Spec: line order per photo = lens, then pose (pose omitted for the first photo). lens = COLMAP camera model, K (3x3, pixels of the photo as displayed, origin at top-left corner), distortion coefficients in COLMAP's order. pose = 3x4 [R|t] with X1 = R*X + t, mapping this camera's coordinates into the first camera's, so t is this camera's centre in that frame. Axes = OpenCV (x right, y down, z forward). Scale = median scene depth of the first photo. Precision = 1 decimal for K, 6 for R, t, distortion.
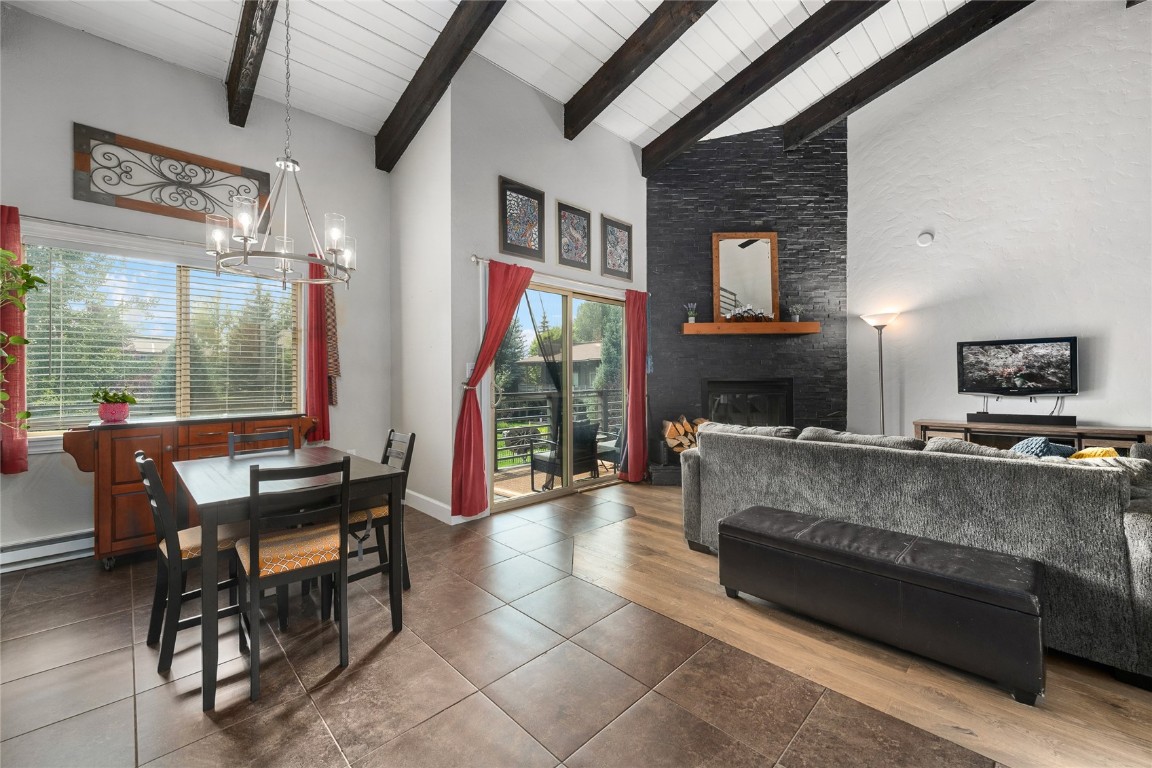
lens RADIAL K [[451.4, 0, 576.4], [0, 451.4, 377.9], [0, 0, 1]] dist [0.012397, -0.002976]
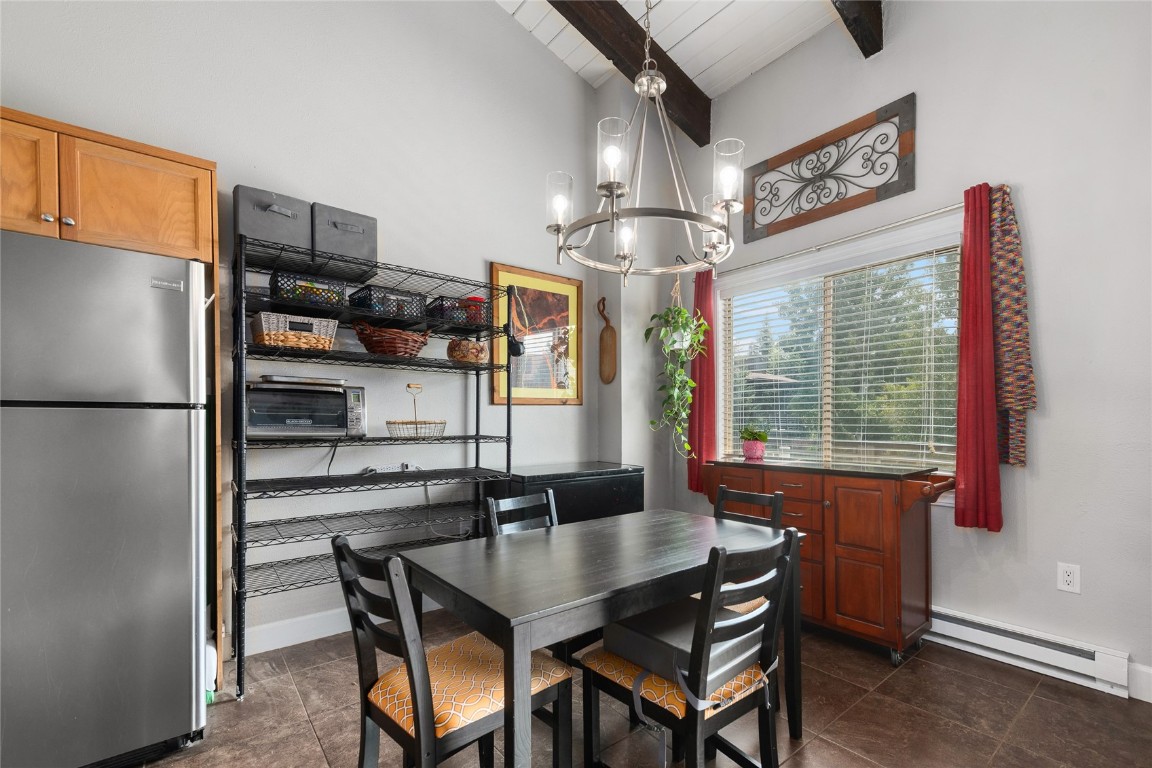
lens RADIAL K [[509.0, 0, 625.3], [0, 509.0, 422.1], [0, 0, 1]] dist [0.009594, -0.000070]
pose [[-0.058168, 0.011025, -0.998246, 0.048179], [0.005398, 0.999928, 0.010729, 0.001063], [0.998292, -0.004765, -0.058223, 0.458121]]
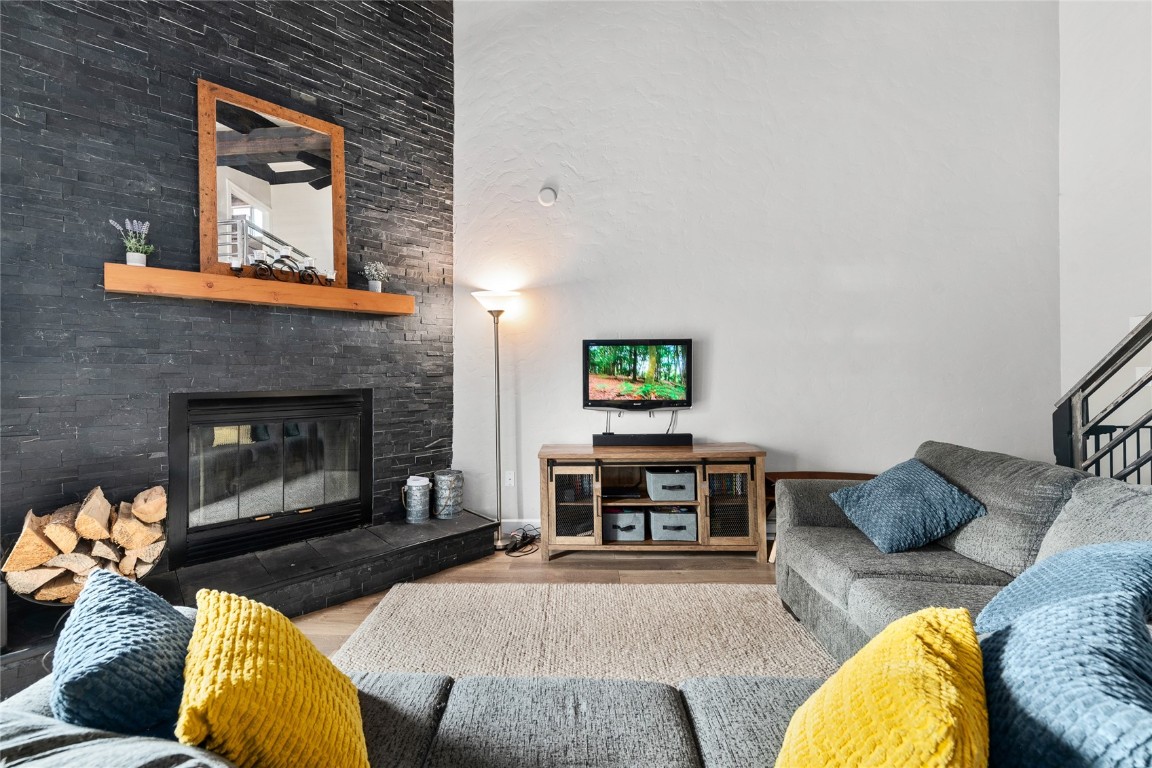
lens RADIAL K [[469.8, 0, 554.1], [0, 469.8, 370.4], [0, 0, 1]] dist [0.010904, -0.002971]
pose [[0.731600, 0.003242, 0.681726, 0.239787], [-0.002608, 0.999995, -0.001958, -0.023074], [-0.681729, -0.000345, 0.731605, 0.402285]]
